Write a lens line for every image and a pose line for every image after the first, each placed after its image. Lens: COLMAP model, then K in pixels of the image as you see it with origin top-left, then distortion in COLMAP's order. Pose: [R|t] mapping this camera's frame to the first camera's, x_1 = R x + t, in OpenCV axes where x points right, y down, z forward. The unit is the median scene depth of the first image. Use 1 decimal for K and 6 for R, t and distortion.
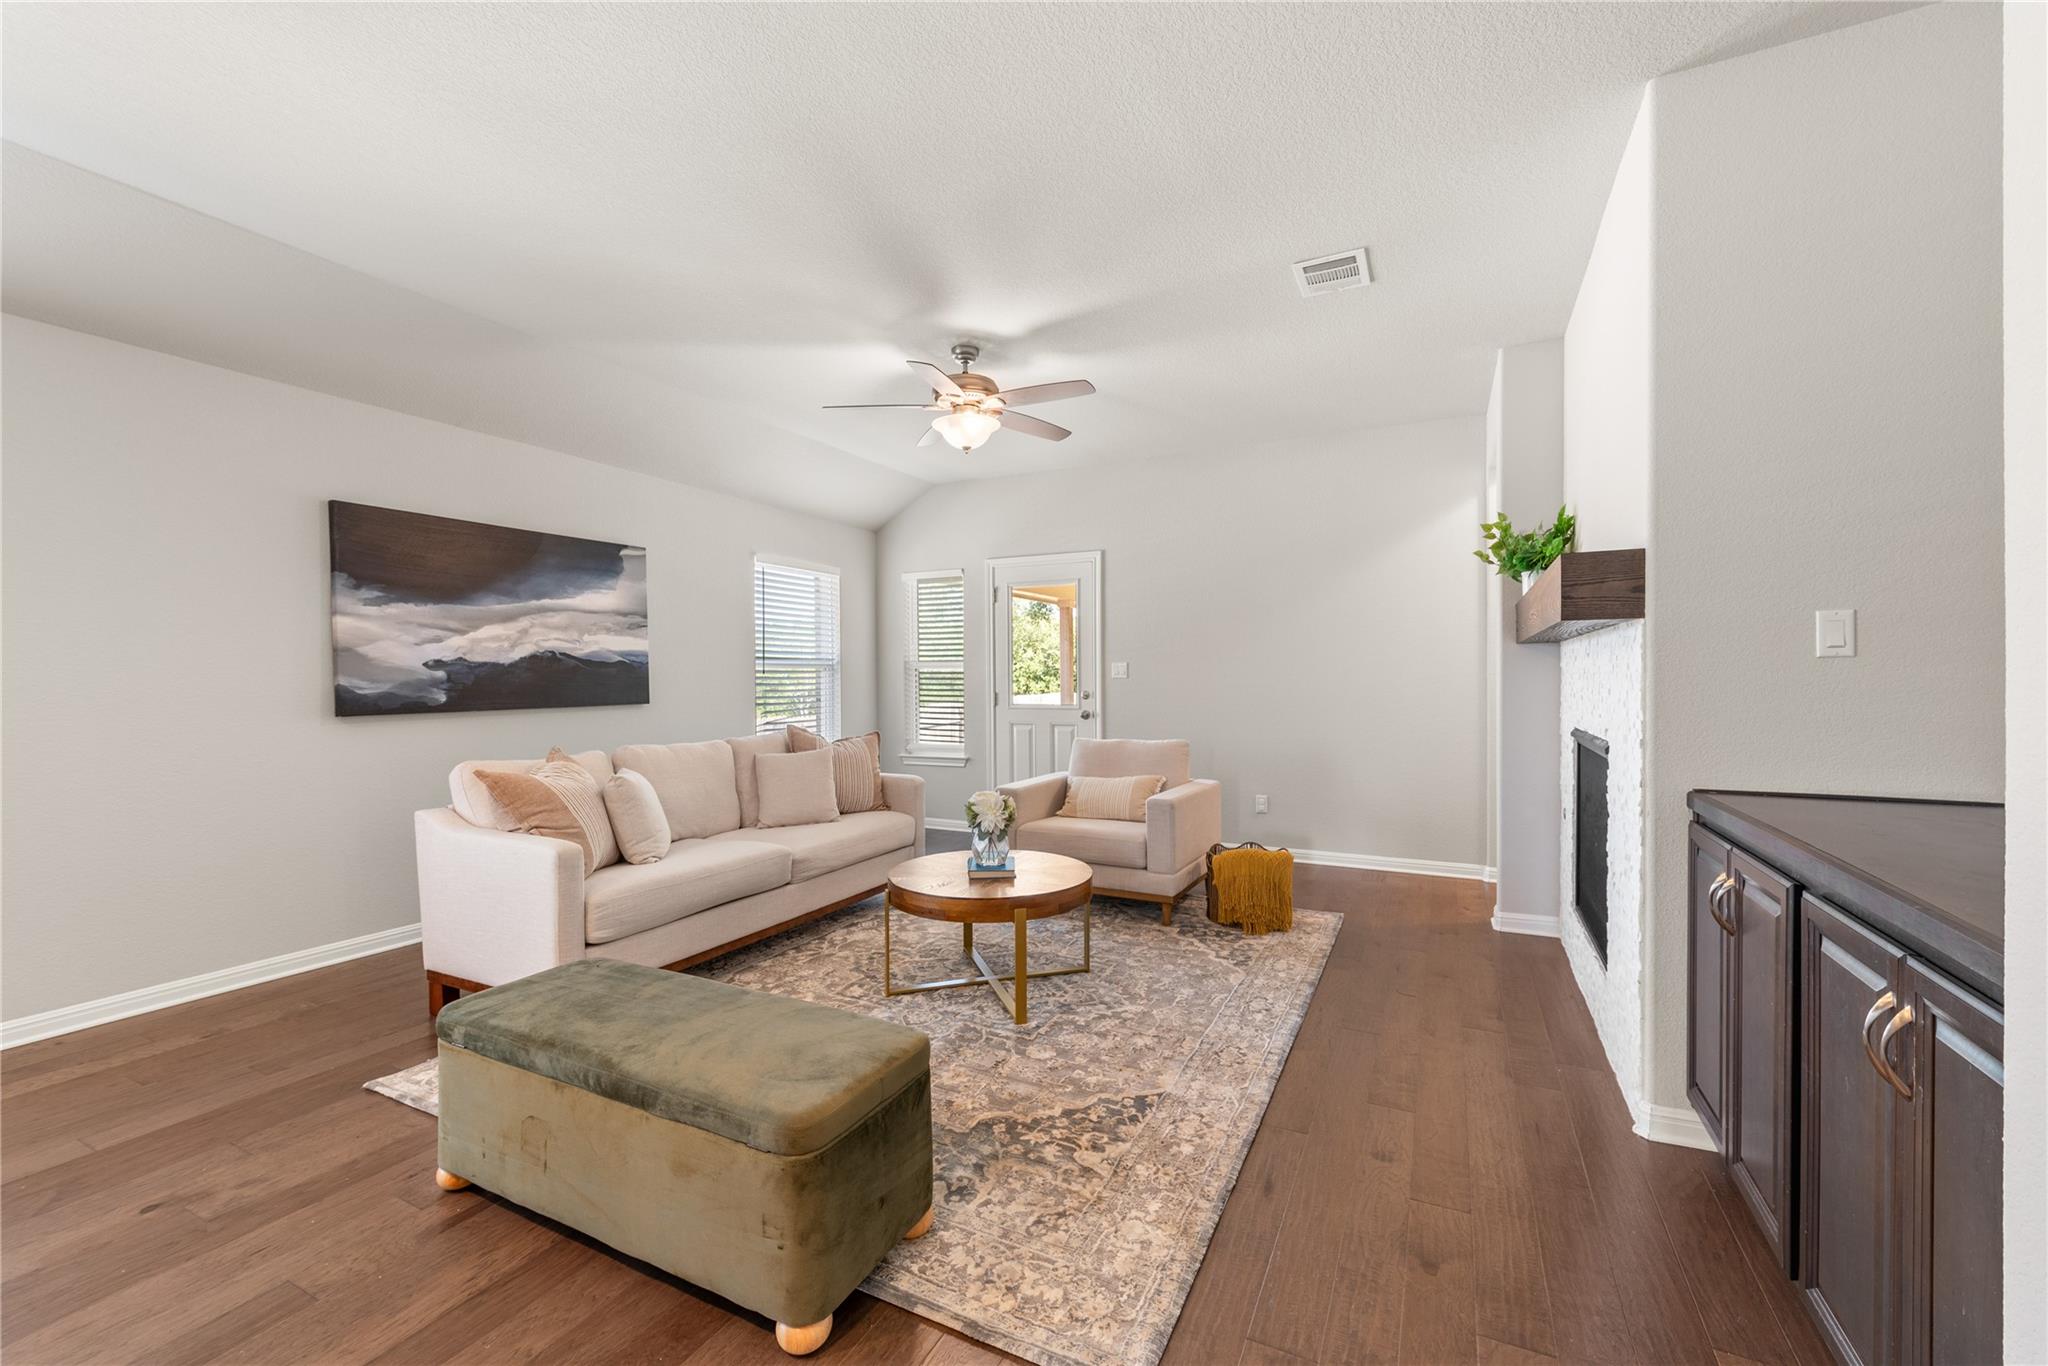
lens RADIAL K [[834.3, 0, 1036.7], [0, 834.3, 685.0], [0, 0, 1]] dist [0.010240, -0.004322]
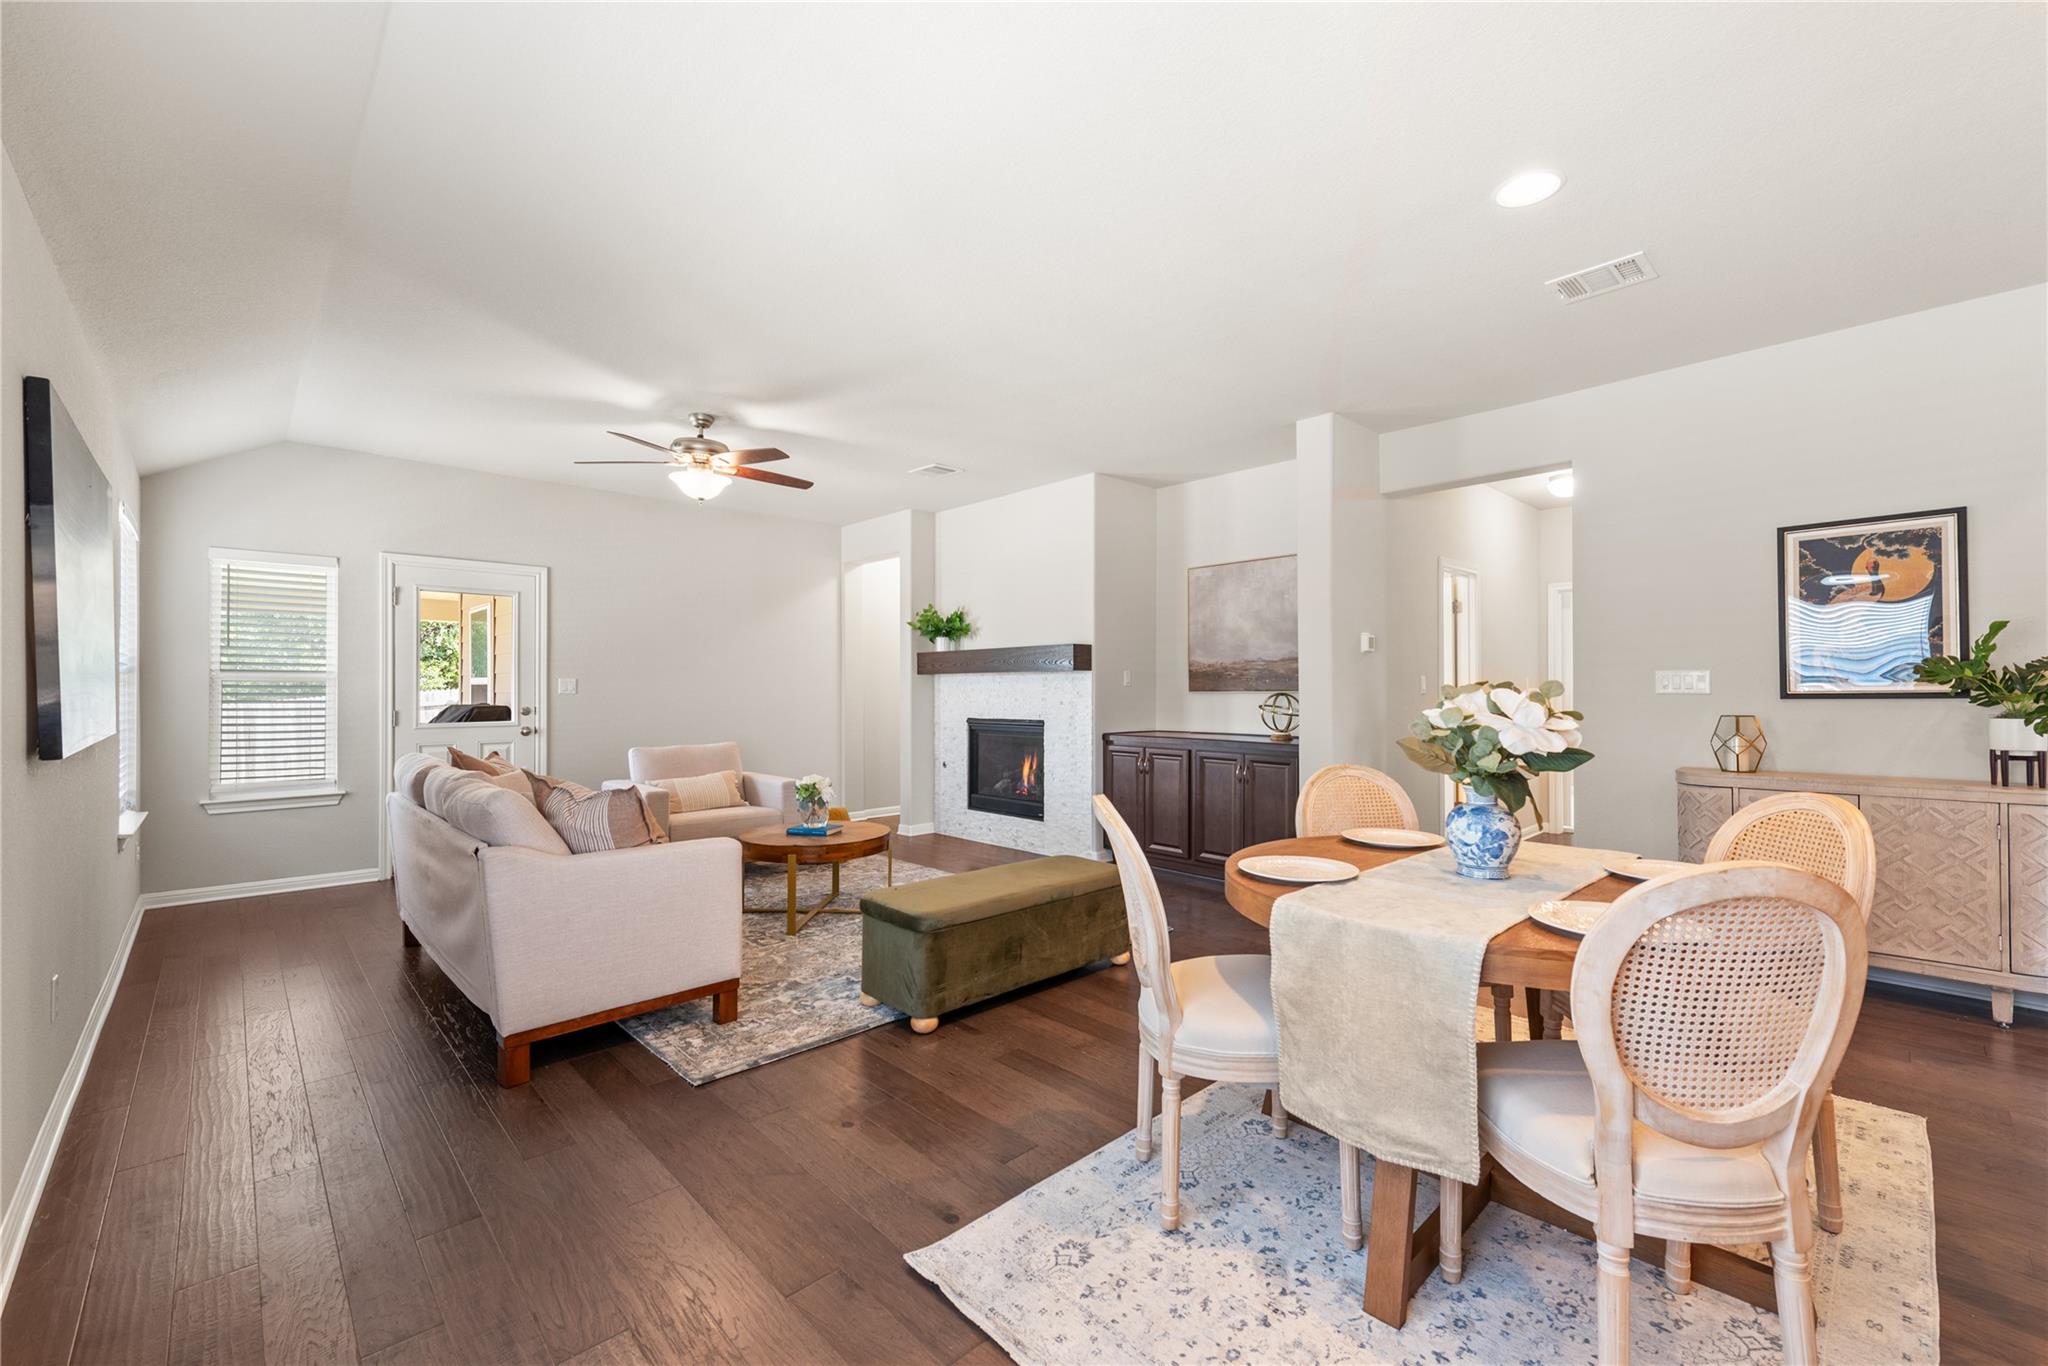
lens RADIAL K [[834.3, 0, 1036.7], [0, 834.3, 685.0], [0, 0, 1]] dist [0.010240, -0.004322]
pose [[0.340922, 0.013097, 0.940000, -0.767745], [0.008916, 0.999813, -0.017164, 0.004044], [-0.940049, 0.014232, 0.340742, 0.113965]]
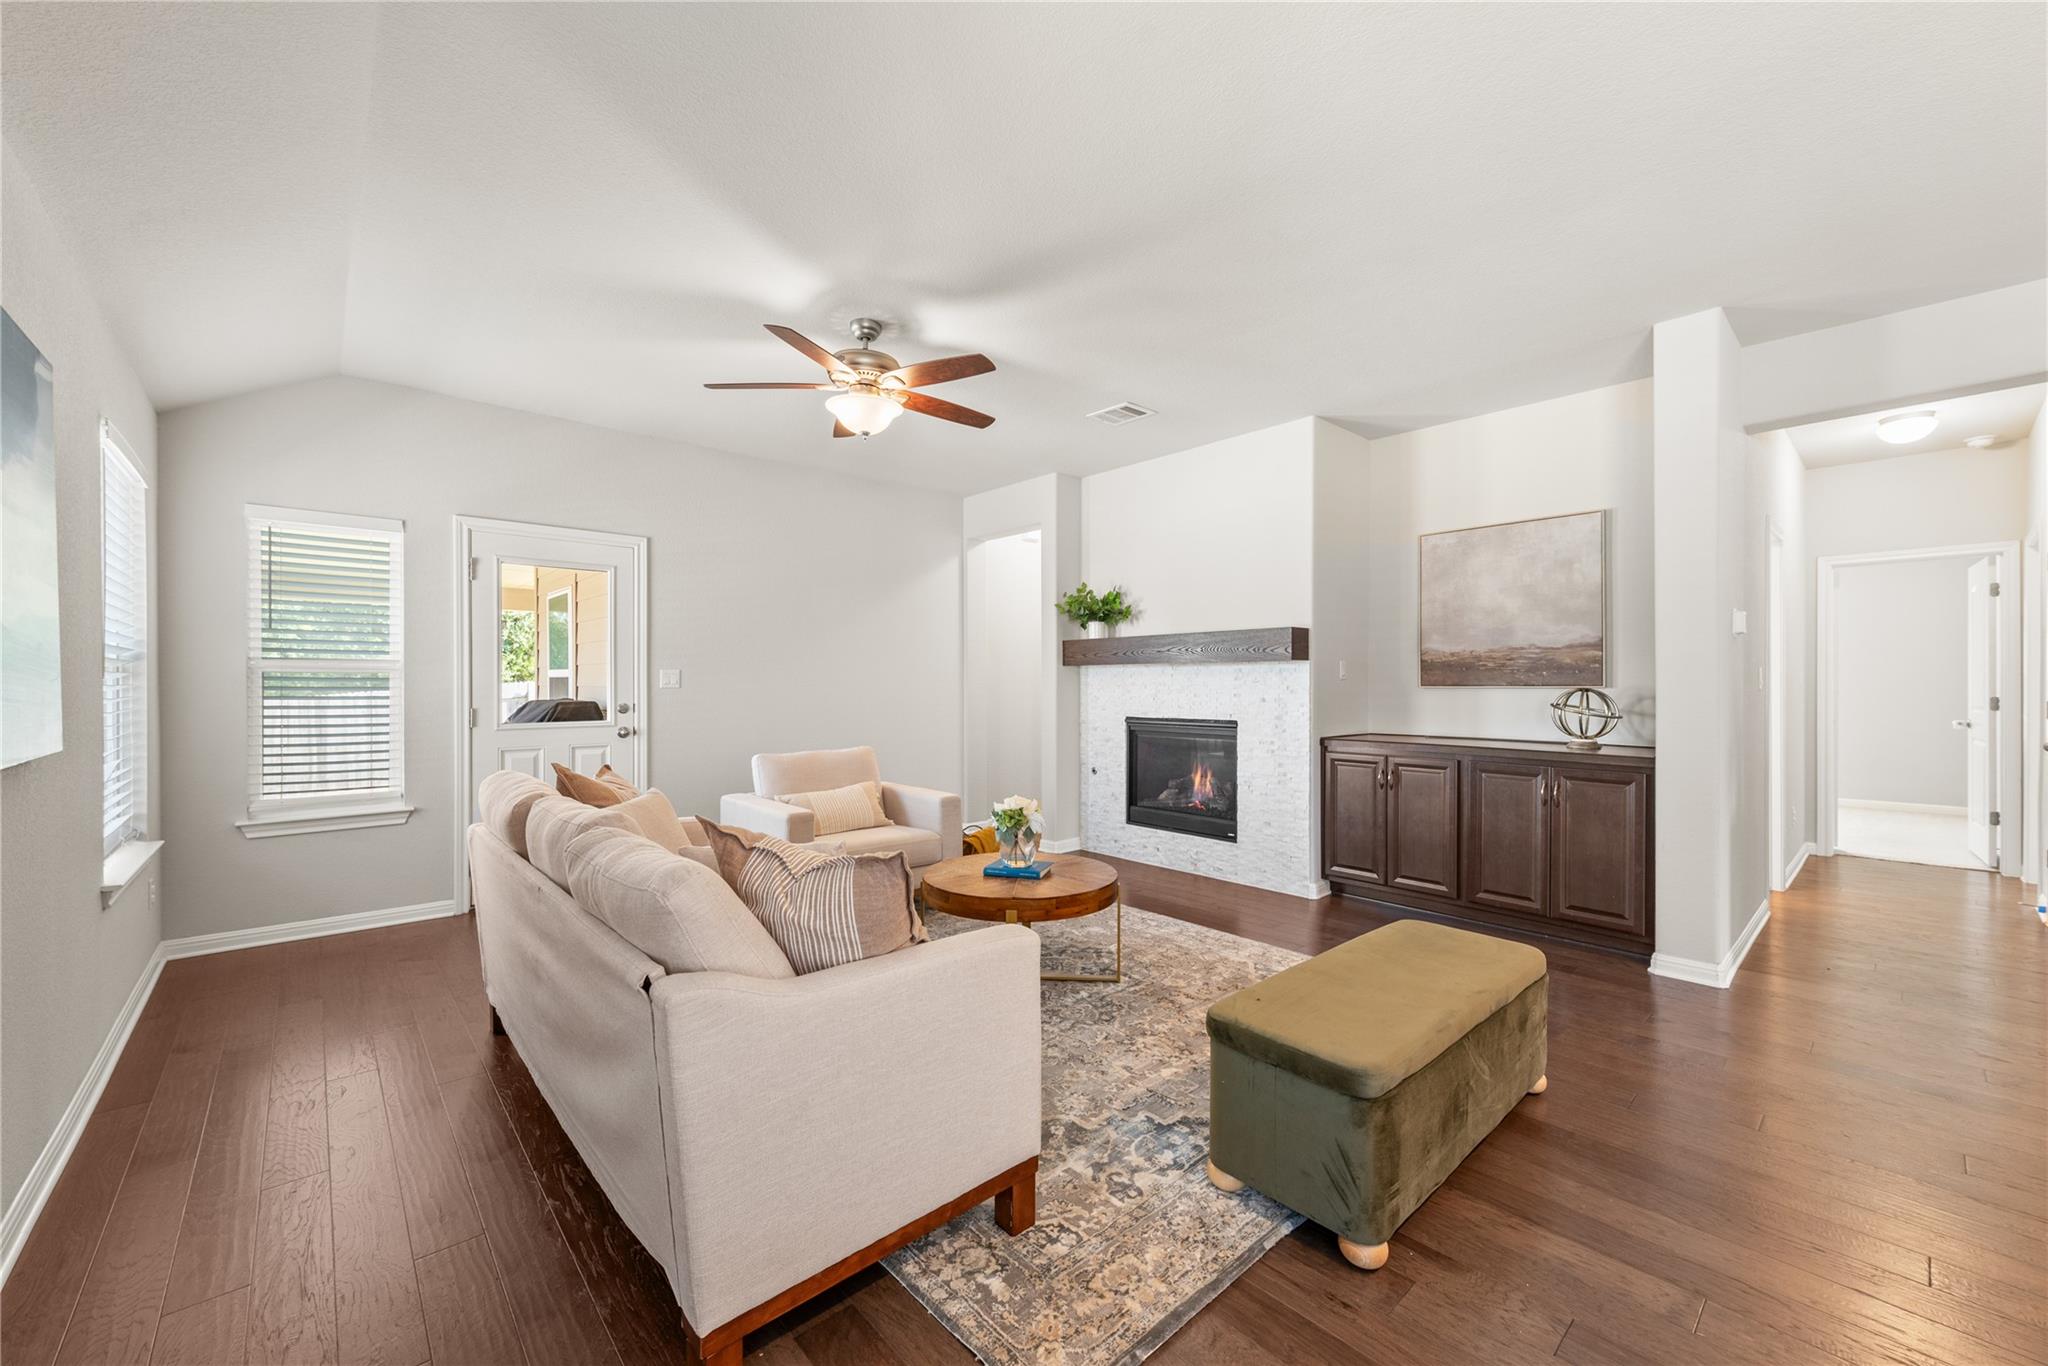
lens RADIAL K [[798.6, 0, 1035.9], [0, 798.6, 686.7], [0, 0, 1]] dist [0.009349, -0.002769]
pose [[0.370409, 0.004094, 0.928860, -0.608359], [0.007391, 0.999946, -0.007355, -0.000934], [-0.928839, 0.009589, 0.370359, 0.379967]]
